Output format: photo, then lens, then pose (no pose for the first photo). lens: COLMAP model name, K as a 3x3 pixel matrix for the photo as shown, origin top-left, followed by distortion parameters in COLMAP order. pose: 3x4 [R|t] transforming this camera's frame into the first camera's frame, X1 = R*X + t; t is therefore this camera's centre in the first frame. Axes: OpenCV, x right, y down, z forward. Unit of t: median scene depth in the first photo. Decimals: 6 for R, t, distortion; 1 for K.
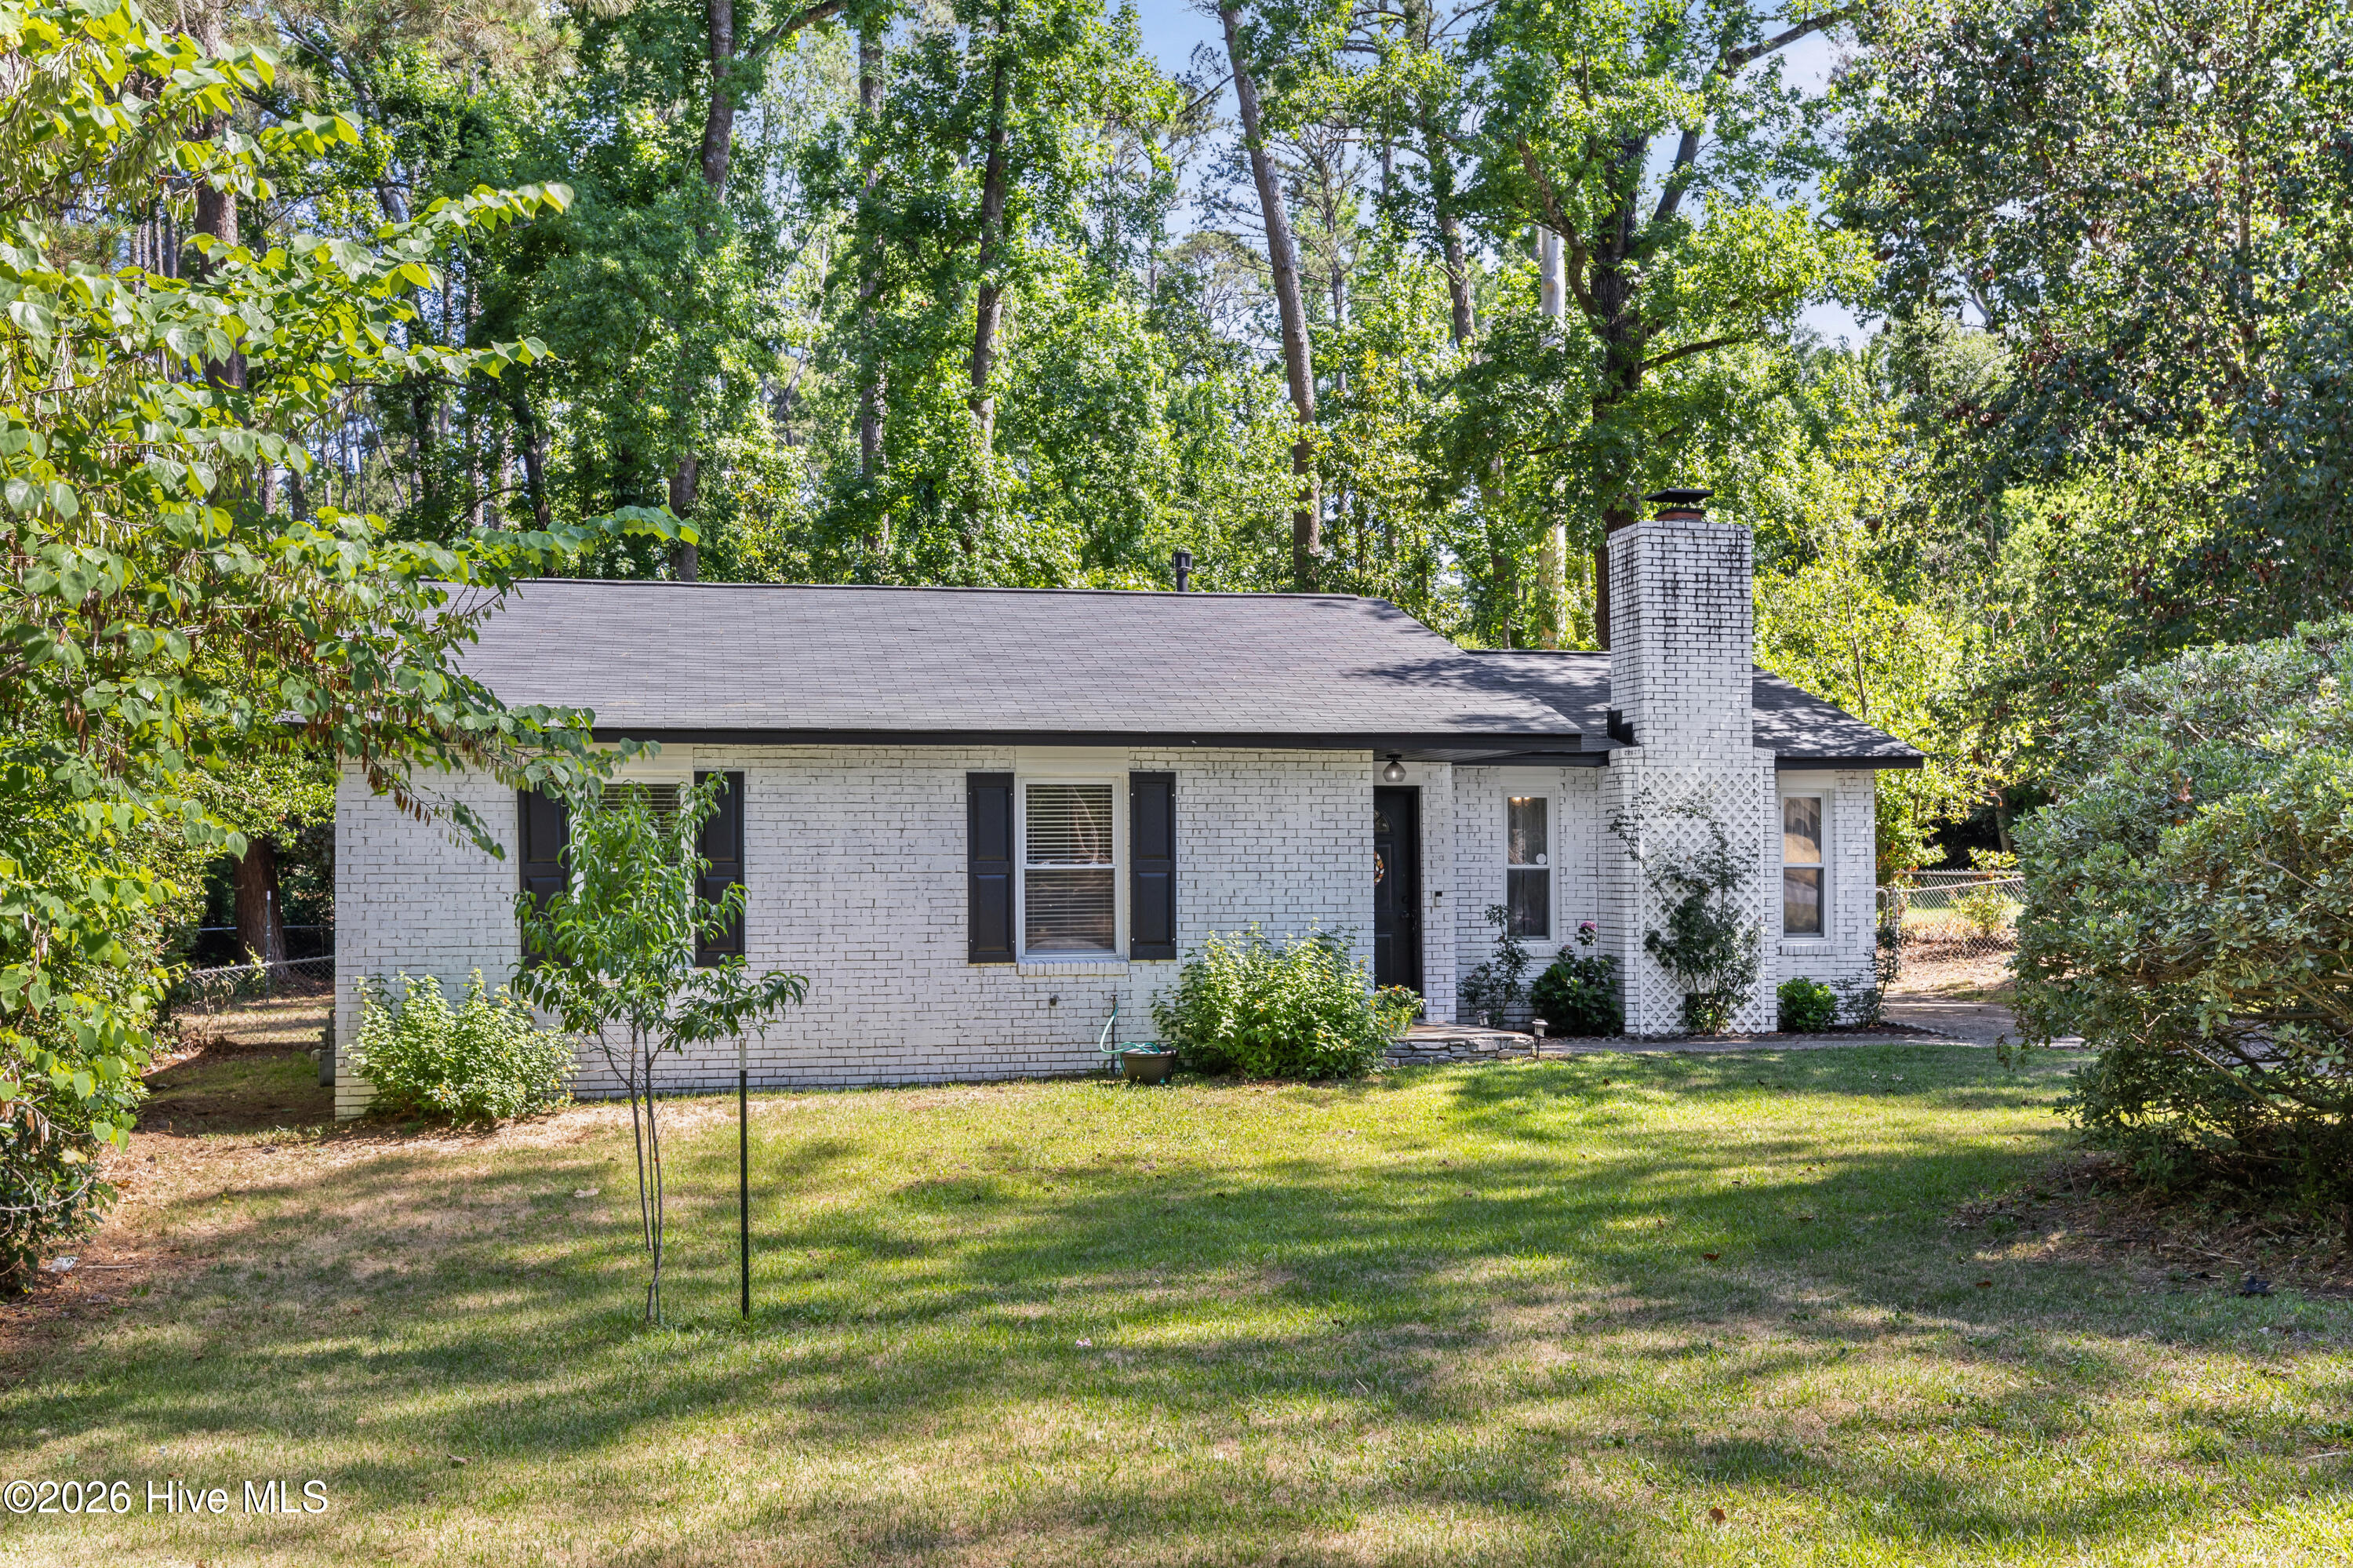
lens RADIAL K [[2444.1, 0, 1176.7], [0, 2444.1, 788.9], [0, 0, 1]] dist [-0.006683, -0.002844]
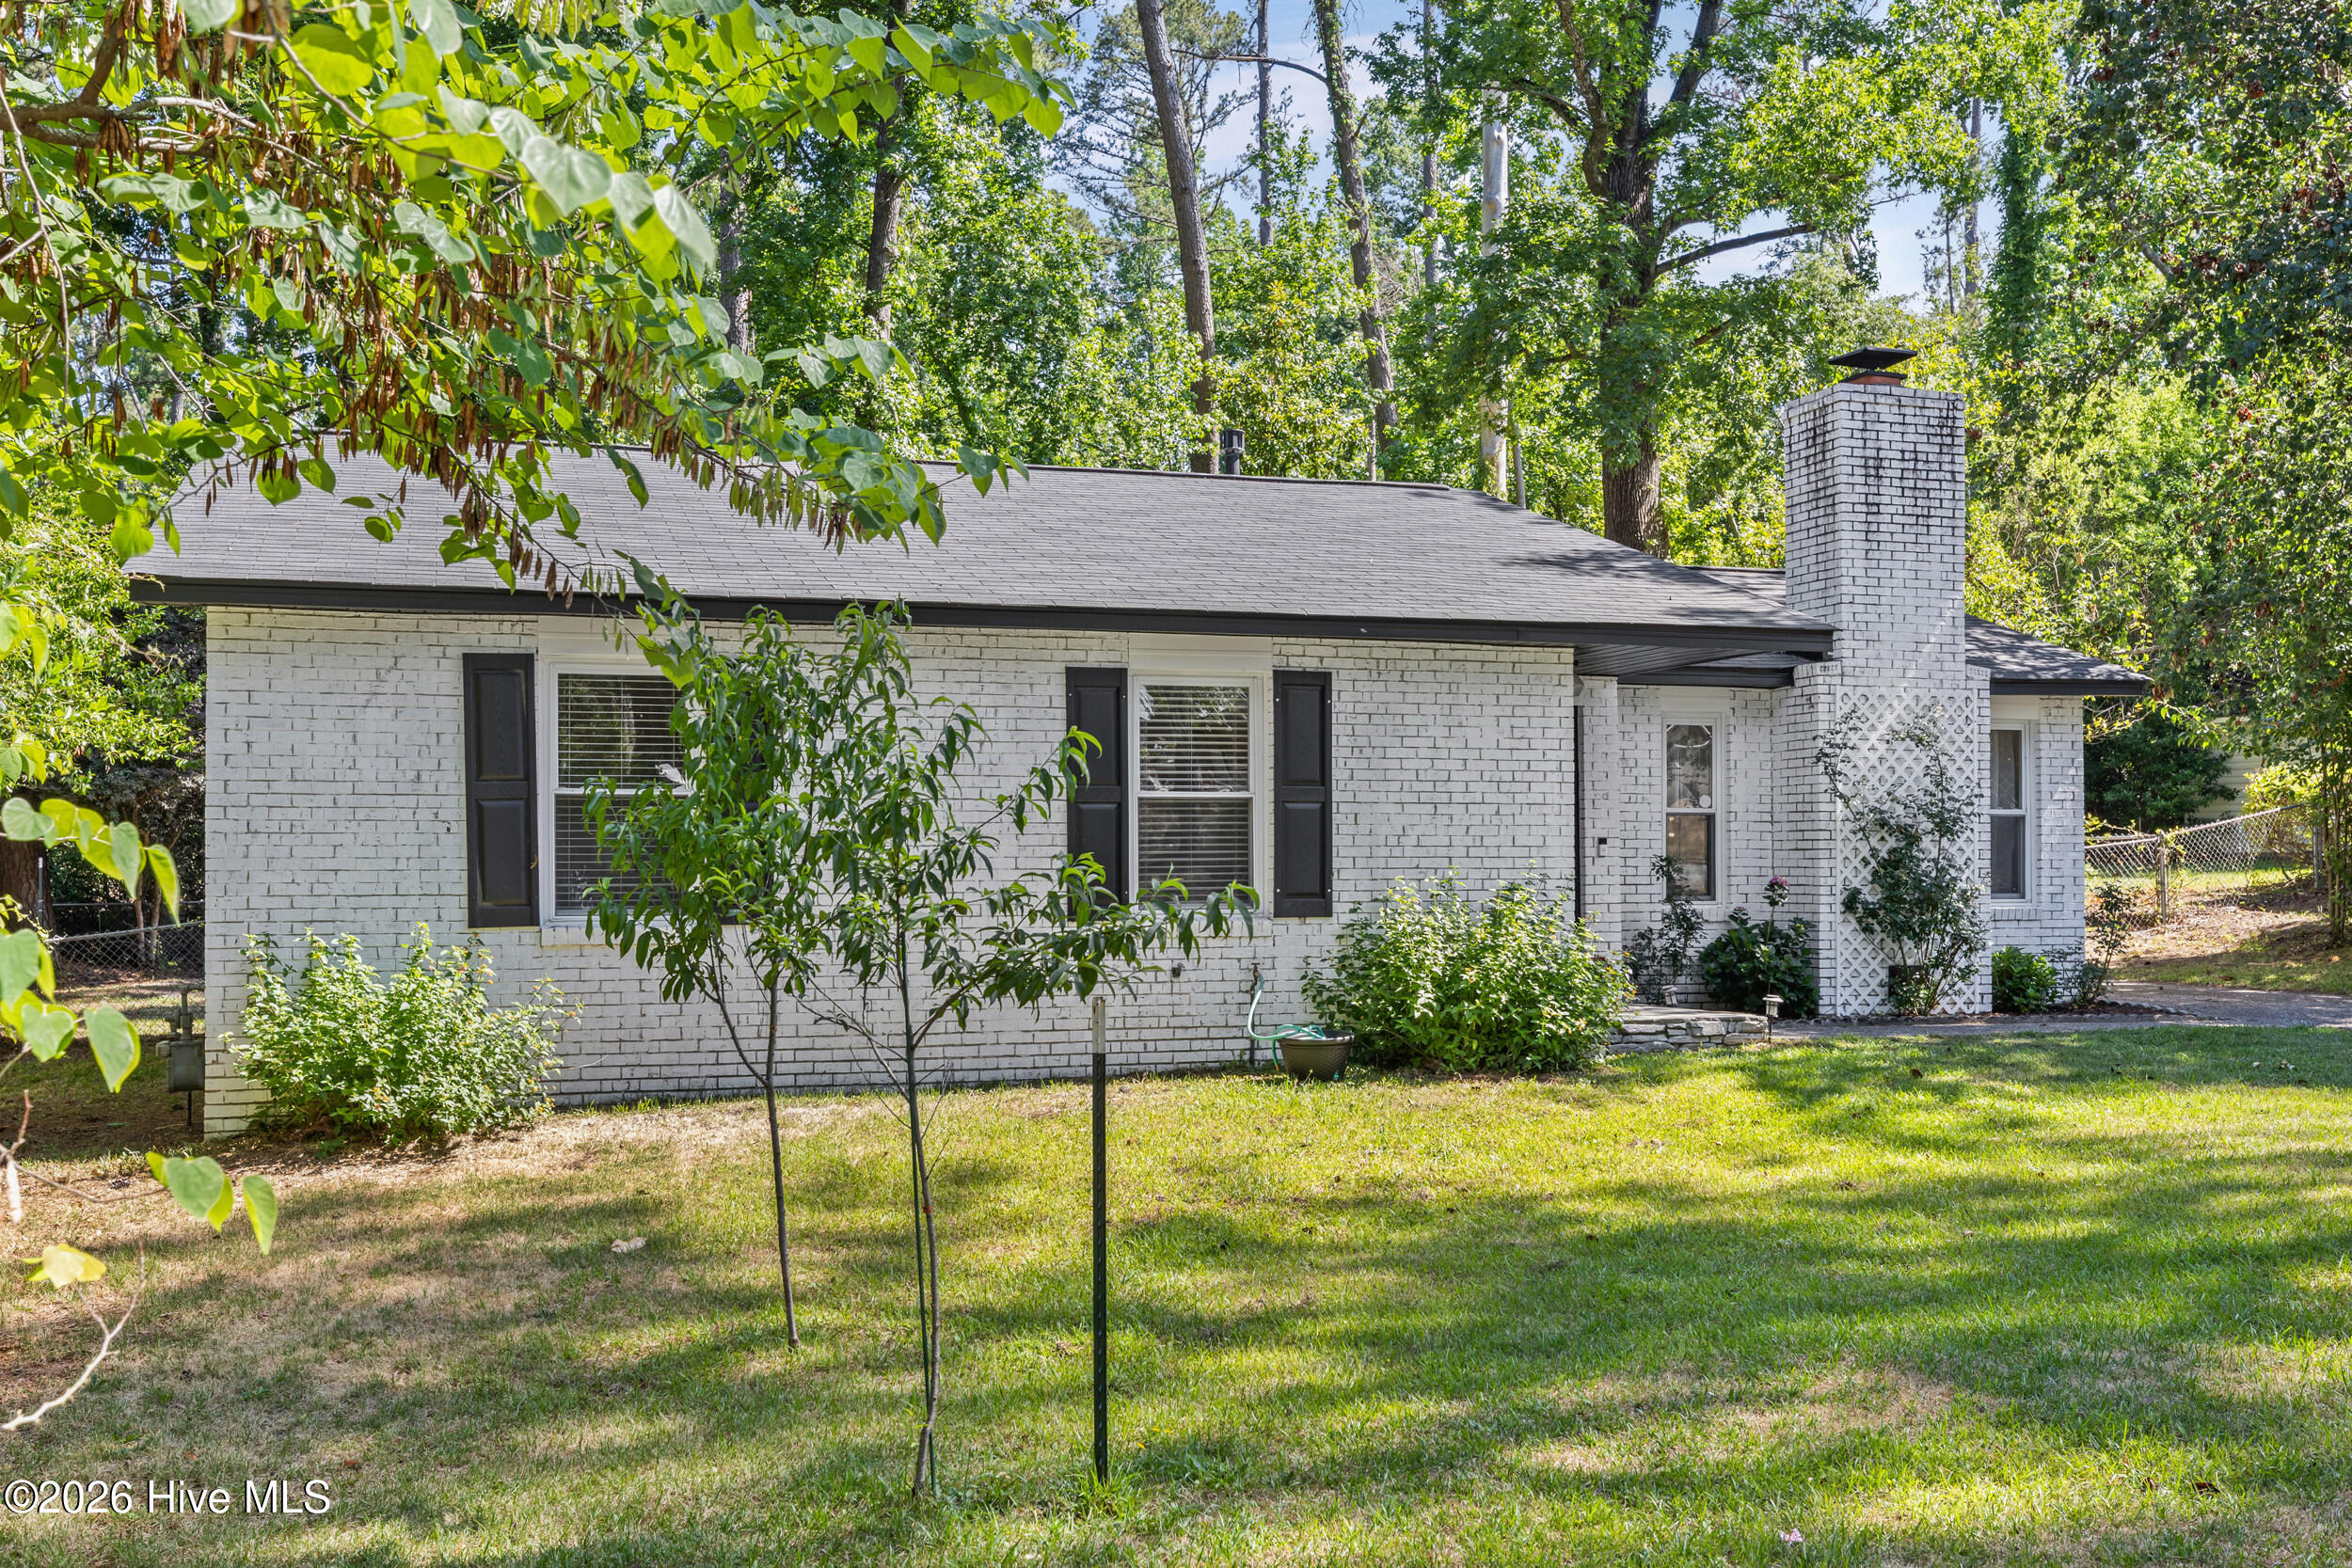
lens RADIAL K [[2442.7, 0, 1176.2], [0, 2442.7, 788.9], [0, 0, 1]] dist [-0.006683, -0.002844]
pose [[0.995090, 0.004786, 0.098859, -0.110428], [-0.004672, 0.999988, -0.001384, 0.027647], [-0.098865, 0.000916, 0.995100, 0.218605]]
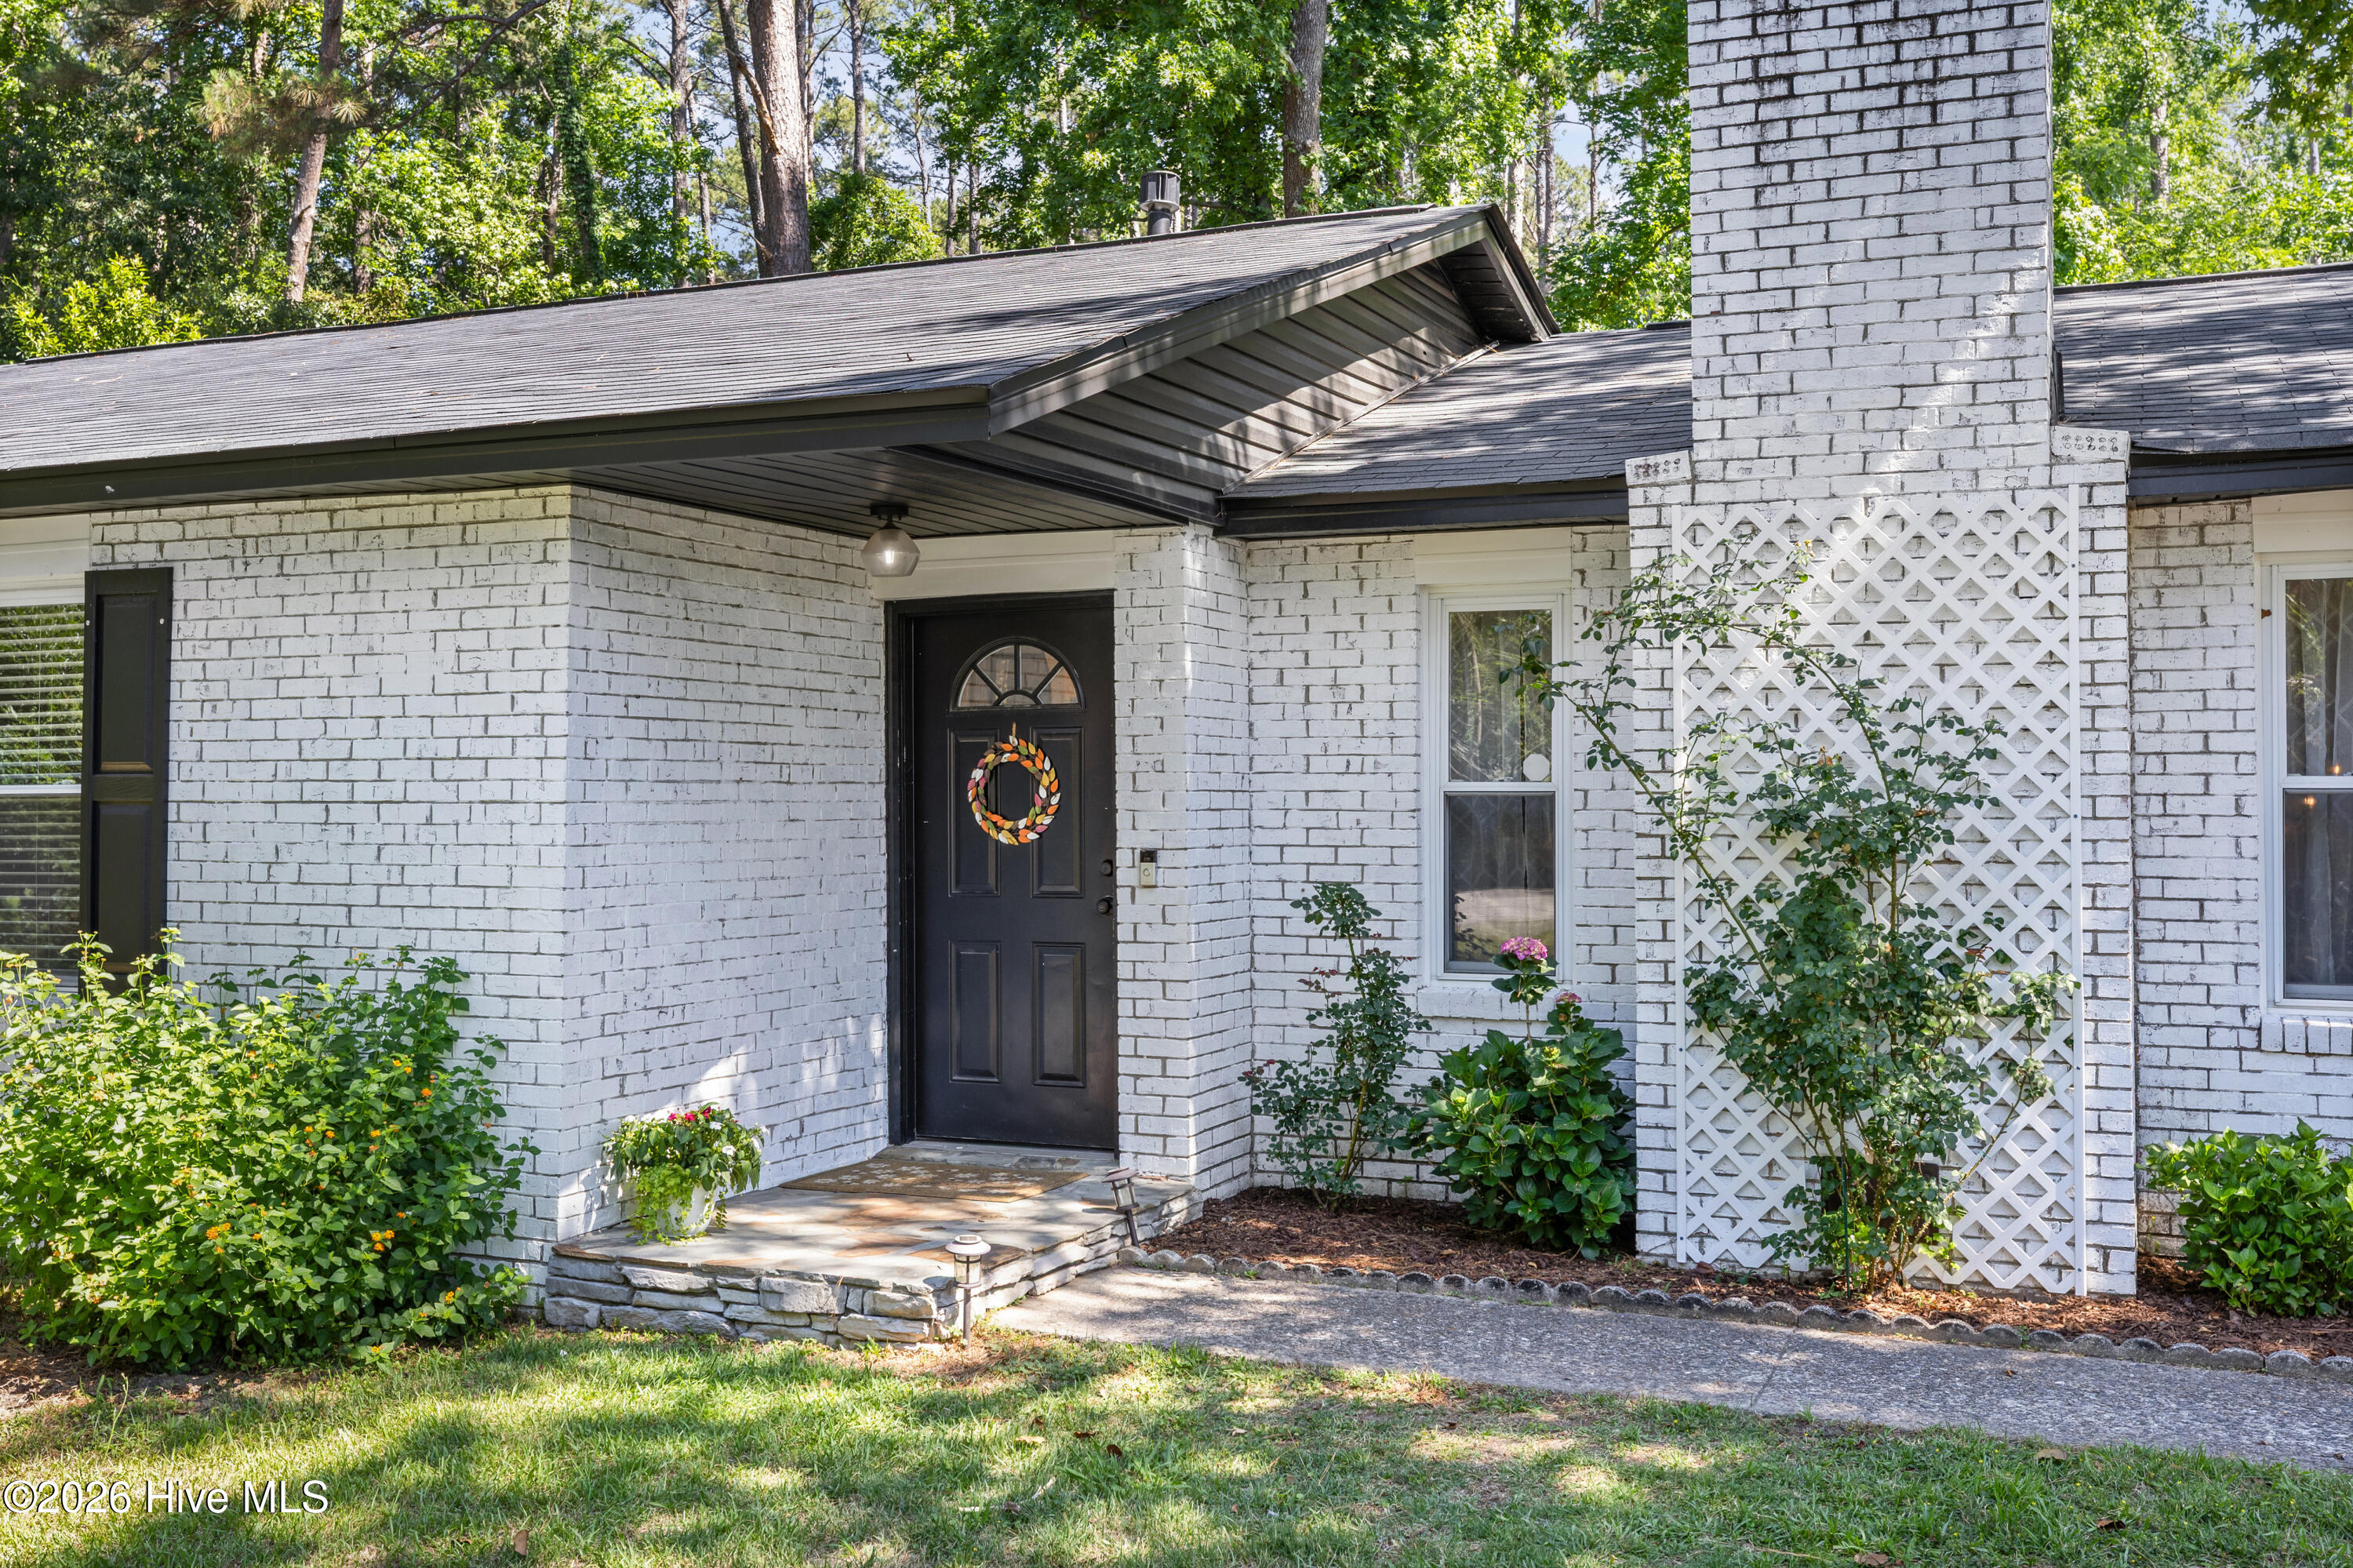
lens RADIAL K [[2339.6, 0, 1174.5], [0, 2339.6, 707.4], [0, 0, 1]] dist [0.004092, 0.005331]
pose [[0.801606, -0.019485, -0.597535, 0.339880], [0.020608, 0.999775, -0.004956, 0.020611], [0.597498, -0.008342, 0.801827, 0.693055]]
